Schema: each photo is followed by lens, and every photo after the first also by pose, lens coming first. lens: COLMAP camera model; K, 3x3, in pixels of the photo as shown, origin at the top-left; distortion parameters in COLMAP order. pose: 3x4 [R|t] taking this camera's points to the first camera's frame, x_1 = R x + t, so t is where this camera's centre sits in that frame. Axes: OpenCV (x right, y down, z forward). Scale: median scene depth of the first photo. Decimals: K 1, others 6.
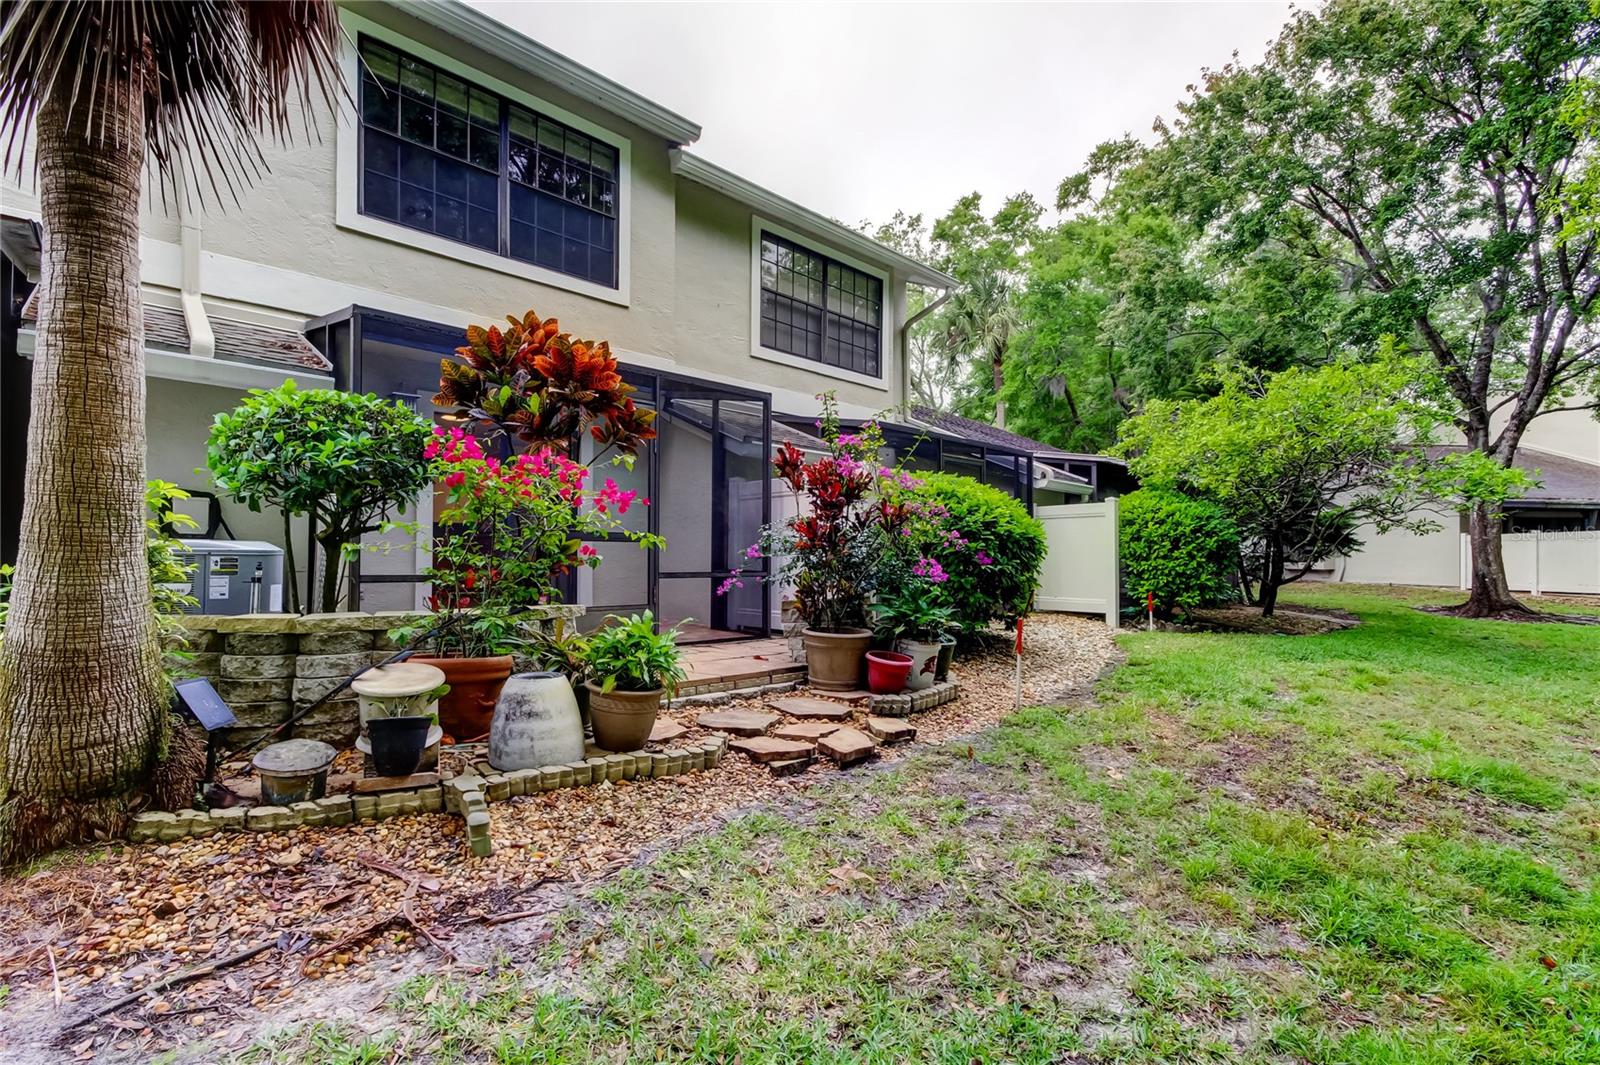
lens RADIAL K [[751.0, 0, 799.2], [0, 751.0, 555.0], [0, 0, 1]] dist [0.017669, -0.000754]
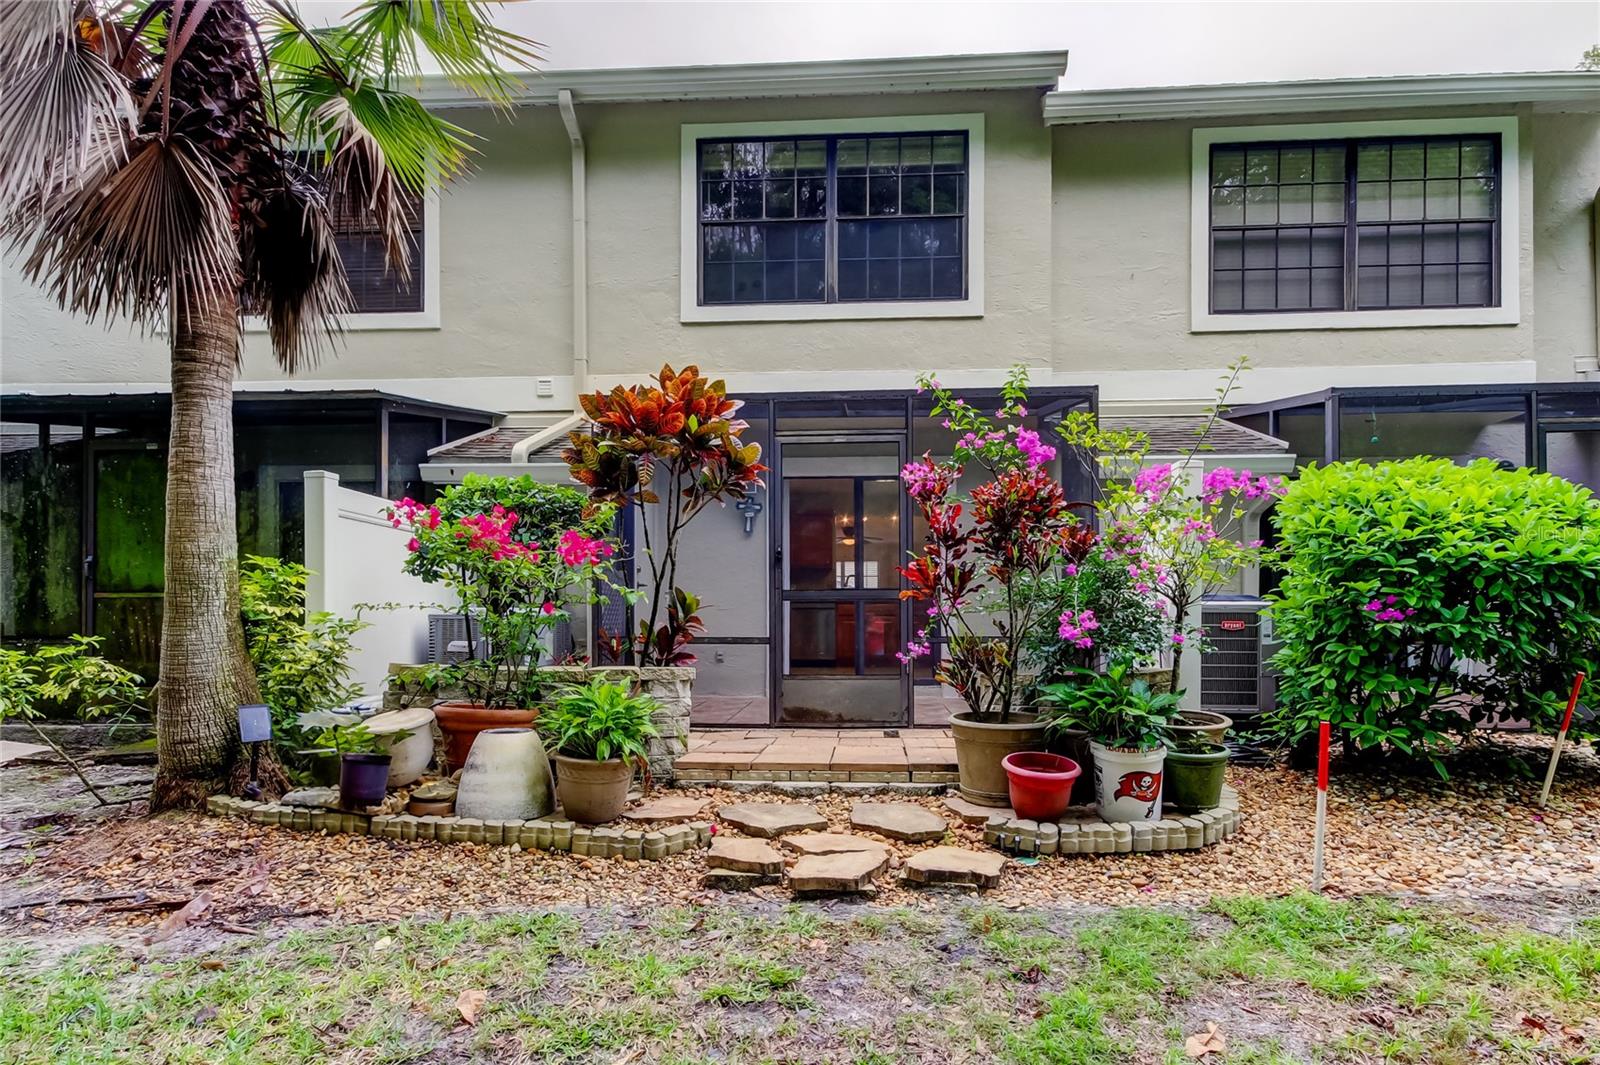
lens RADIAL K [[829.2, 0, 697.1], [0, 829.2, 623.8], [0, 0, 1]] dist [0.026127, -0.011033]
pose [[0.674218, -0.010744, -0.738454, 0.269820], [0.009968, 0.999935, -0.005448, 0.010033], [0.738465, -0.003688, 0.674282, 0.178946]]
